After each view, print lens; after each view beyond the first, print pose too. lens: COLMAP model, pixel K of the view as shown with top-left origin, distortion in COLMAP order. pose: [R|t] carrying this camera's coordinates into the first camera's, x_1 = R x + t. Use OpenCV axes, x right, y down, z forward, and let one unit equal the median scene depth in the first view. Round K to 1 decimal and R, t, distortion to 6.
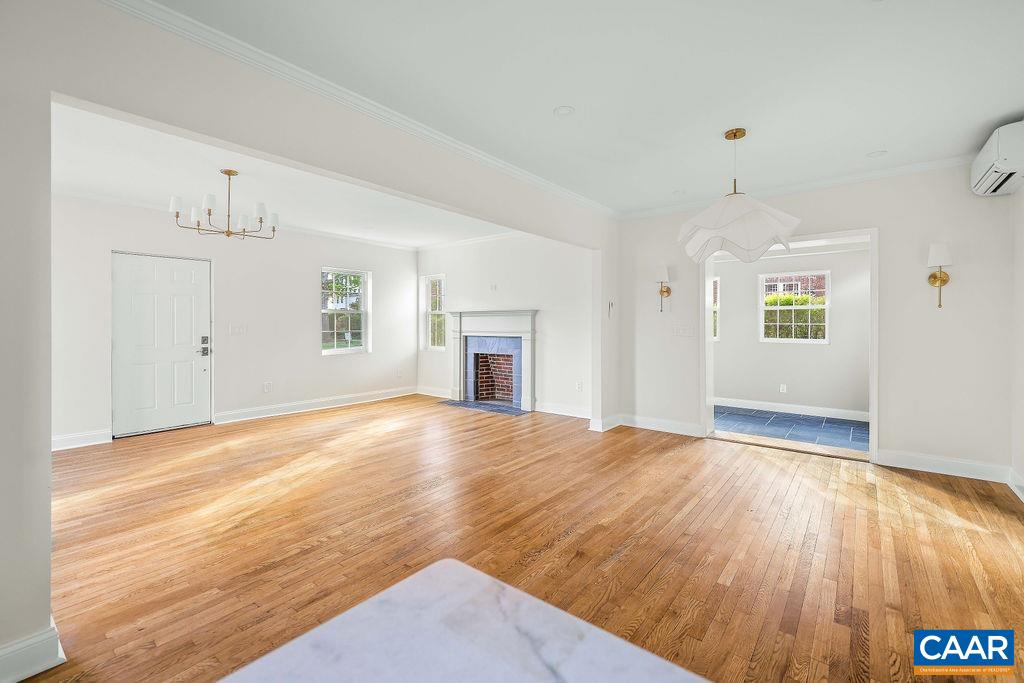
lens RADIAL K [[417.3, 0, 514.7], [0, 417.3, 322.9], [0, 0, 1]] dist [0.001791, 0.000201]
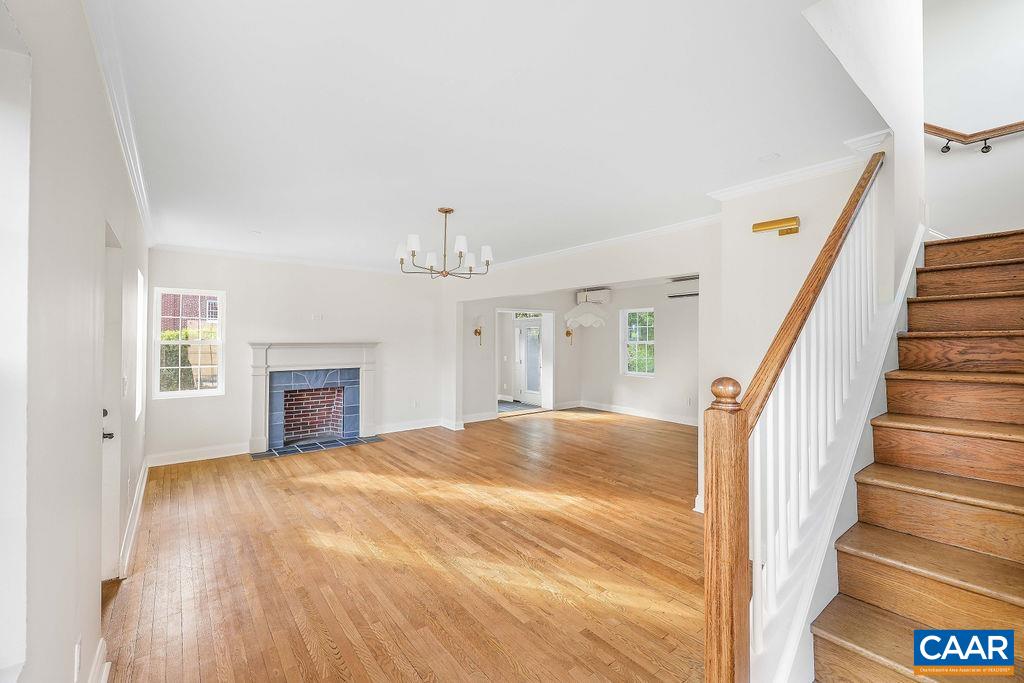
lens RADIAL K [[434.3, 0, 512.0], [0, 434.3, 341.5], [0, 0, 1]] dist [0.000079, 0.000024]
pose [[0.257405, -0.002234, 0.966301, -0.923592], [-0.001675, 0.999995, 0.002758, -0.036131], [-0.966302, -0.002329, 0.257400, 0.346713]]
